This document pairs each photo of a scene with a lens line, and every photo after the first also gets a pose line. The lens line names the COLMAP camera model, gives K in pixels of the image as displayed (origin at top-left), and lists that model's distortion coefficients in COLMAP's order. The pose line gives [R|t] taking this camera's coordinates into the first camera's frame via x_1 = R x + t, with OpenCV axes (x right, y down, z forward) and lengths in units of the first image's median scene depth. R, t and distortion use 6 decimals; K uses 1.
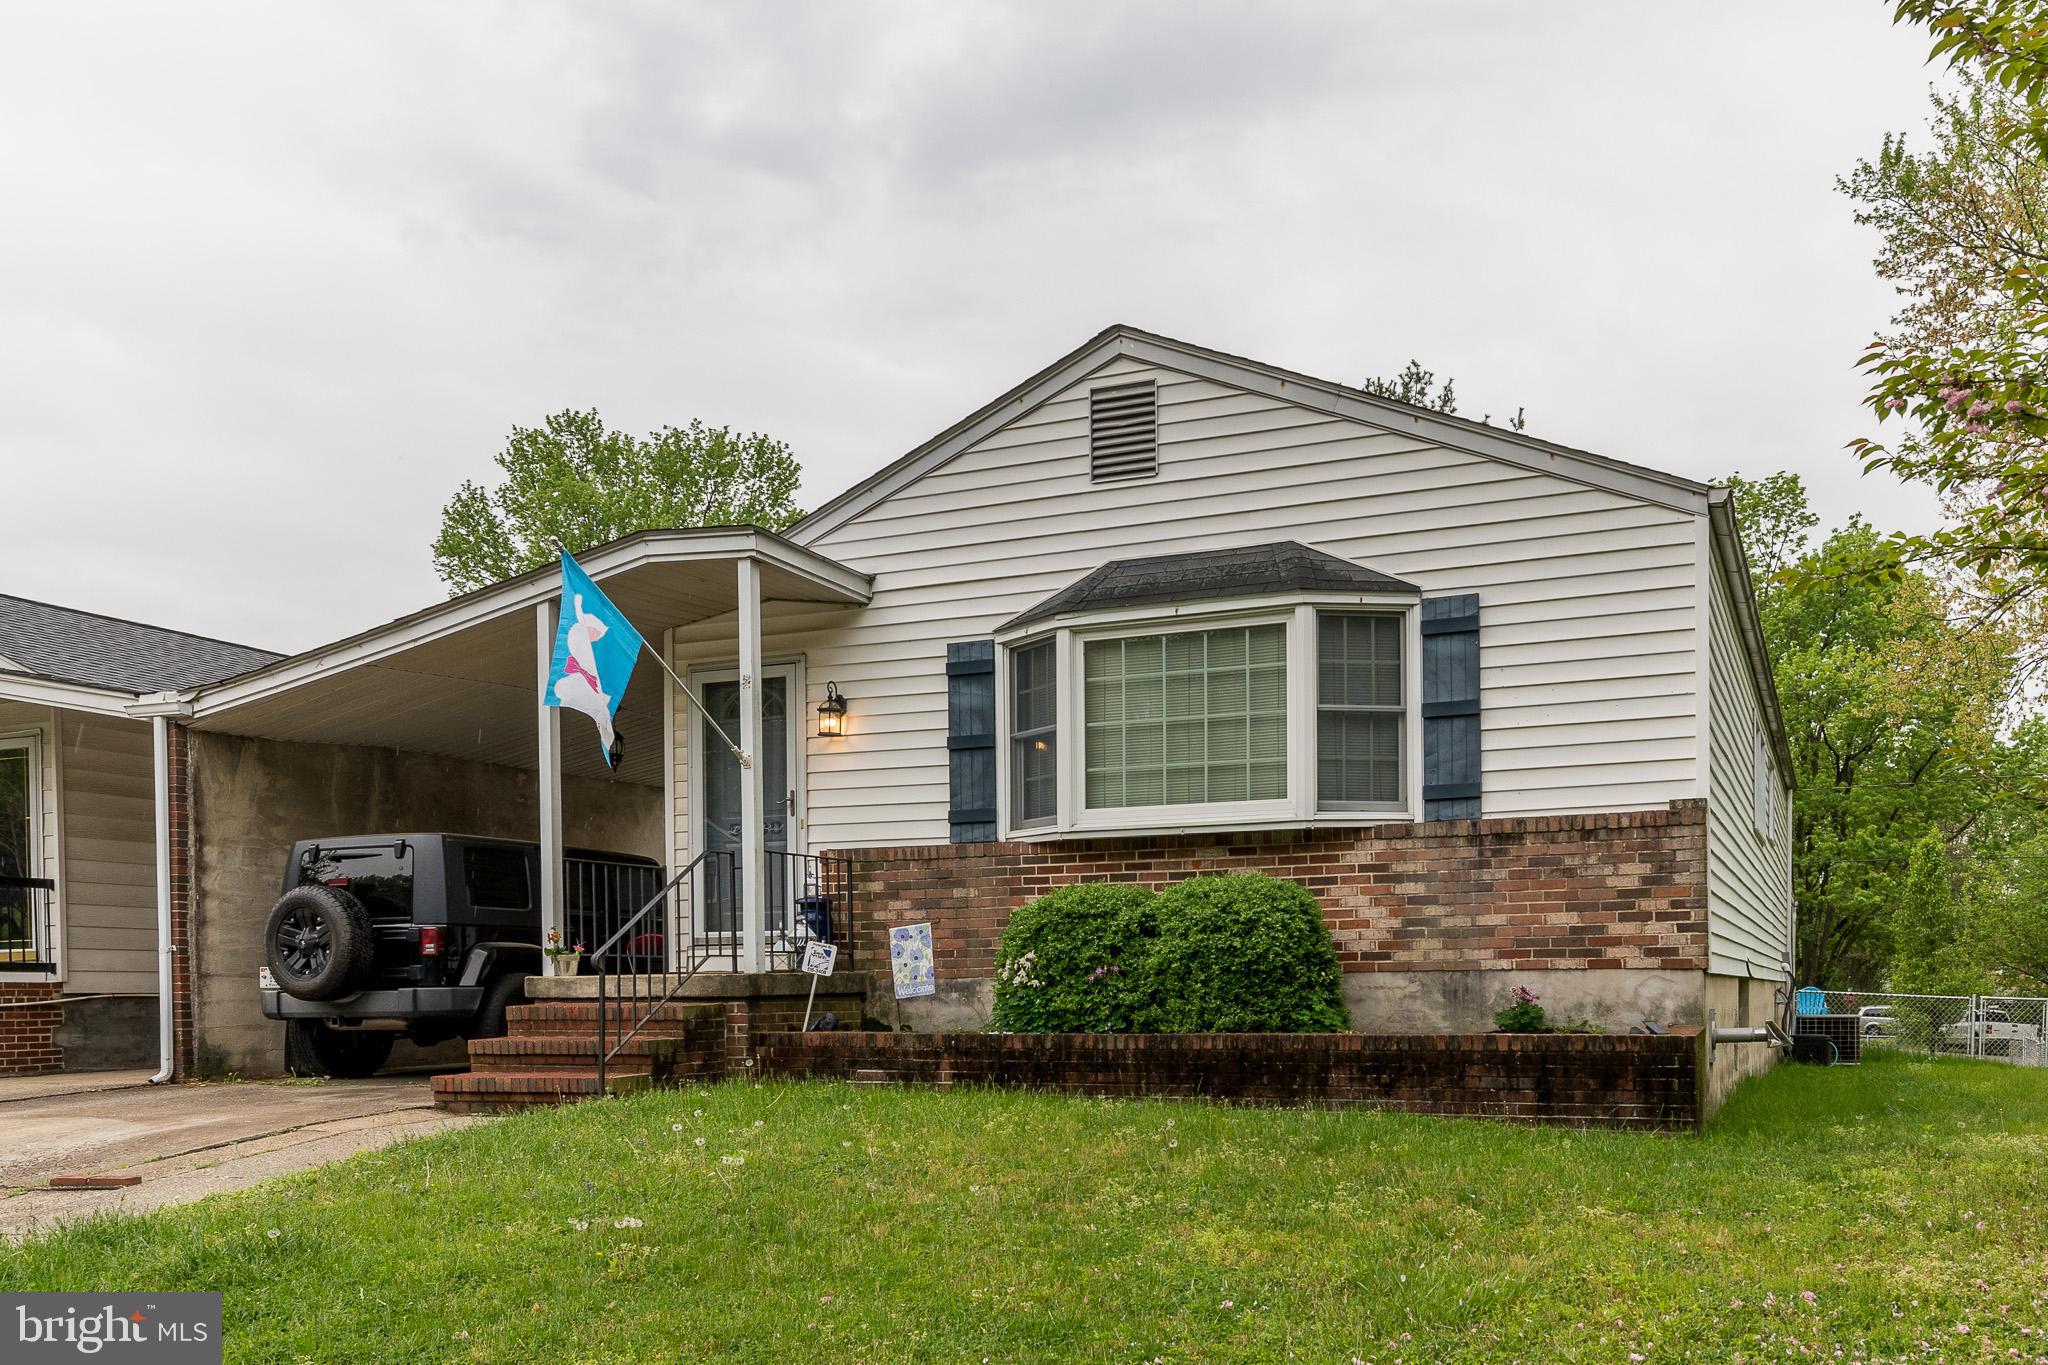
lens RADIAL K [[1186.1, 0, 1024.0], [0, 1186.1, 799.3], [0, 0, 1]] dist [-0.001184, 0.000325]
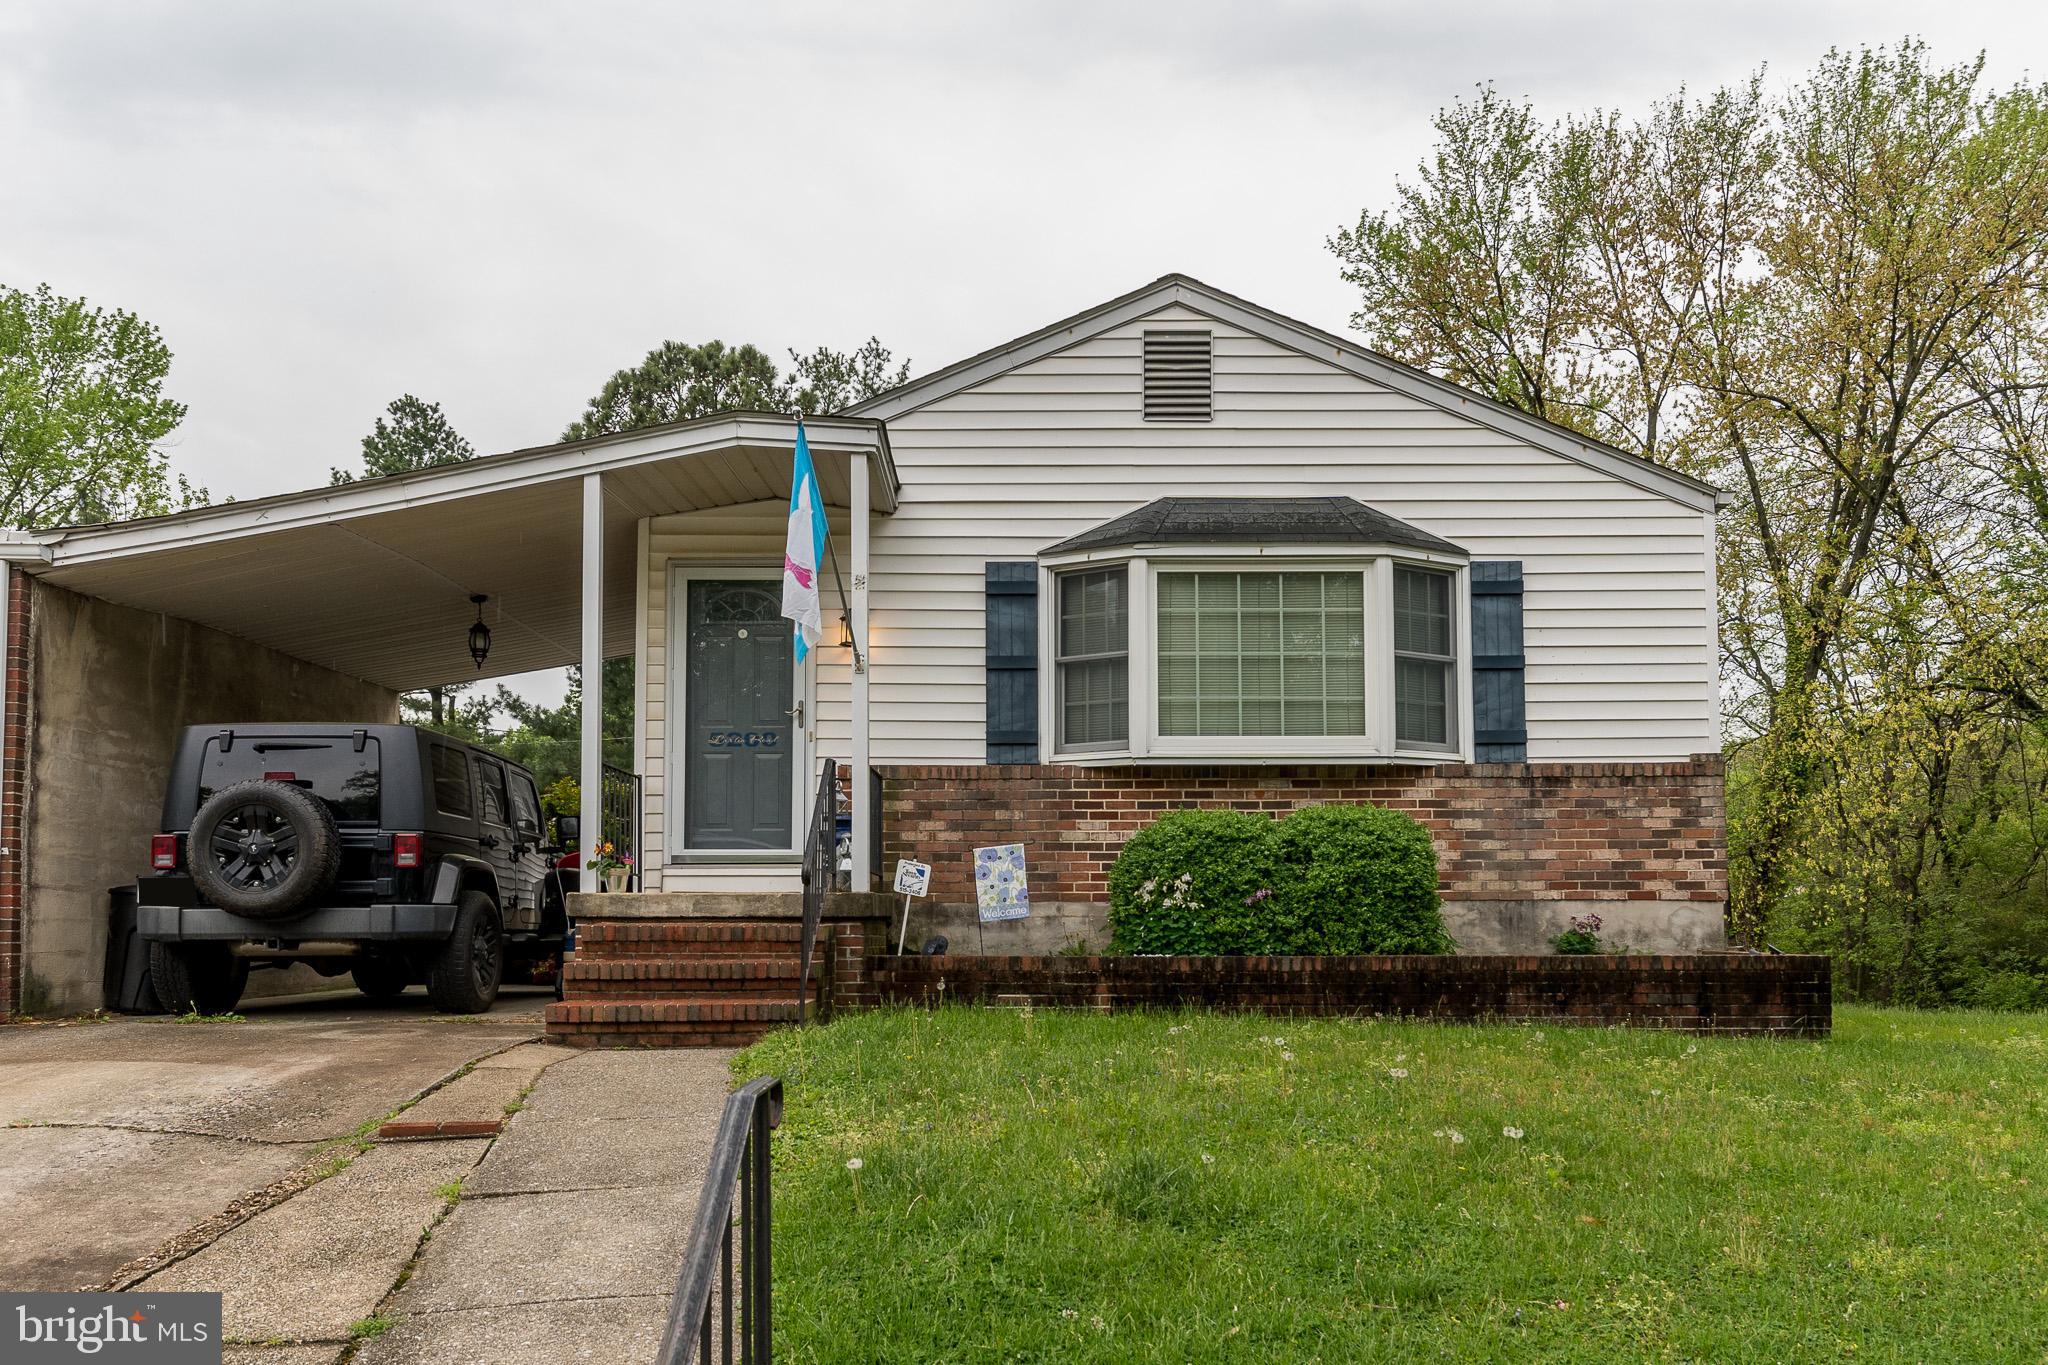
lens RADIAL K [[1172.7, 0, 1024.0], [0, 1172.7, 682.5], [0, 0, 1]] dist [-0.001498, 0.000192]
pose [[0.960345, 0.065254, 0.271073, -0.332436], [-0.052525, 0.997161, -0.053959, 0.022830], [-0.273824, 0.037581, 0.961045, 0.064557]]
